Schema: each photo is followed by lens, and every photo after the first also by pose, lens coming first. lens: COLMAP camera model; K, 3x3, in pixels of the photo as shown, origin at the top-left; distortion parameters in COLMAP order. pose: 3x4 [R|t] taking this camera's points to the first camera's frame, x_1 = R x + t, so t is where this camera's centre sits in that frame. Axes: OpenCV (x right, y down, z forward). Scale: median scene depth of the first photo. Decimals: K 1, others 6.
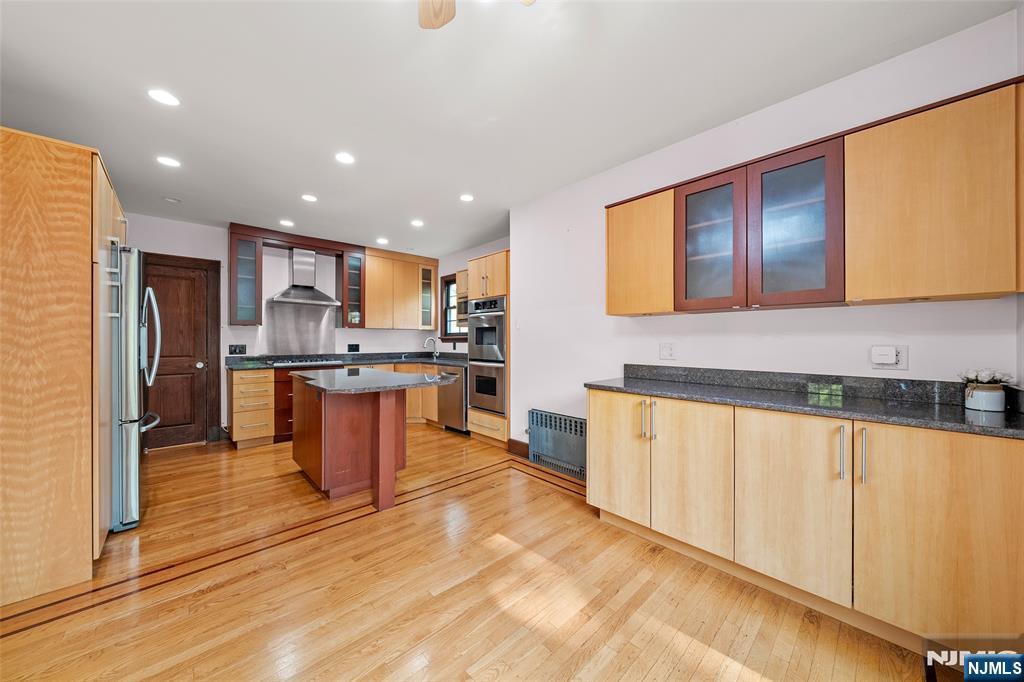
lens RADIAL K [[353.9, 0, 506.6], [0, 353.9, 340.8], [0, 0, 1]] dist [-0.000895, -0.000431]
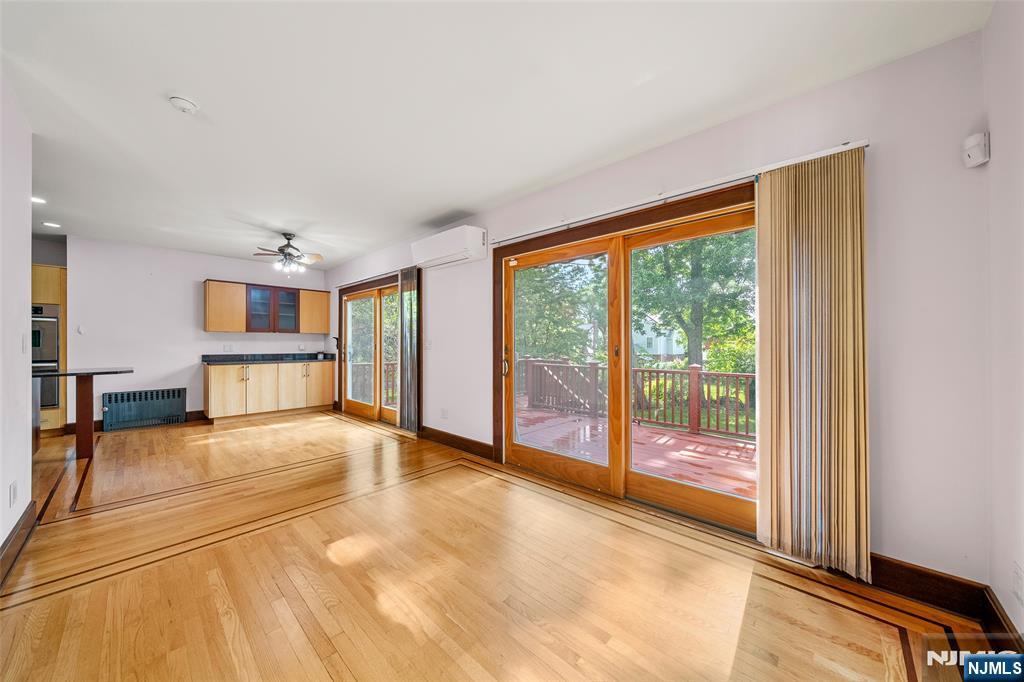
lens RADIAL K [[353.9, 0, 515.7], [0, 353.9, 342.3], [0, 0, 1]] dist [-0.000895, -0.000431]
pose [[-0.089043, 0.007119, 0.996002, -1.253257], [0.004992, 0.999965, -0.006701, 0.010977], [-0.996015, 0.004375, -0.089076, -0.402978]]
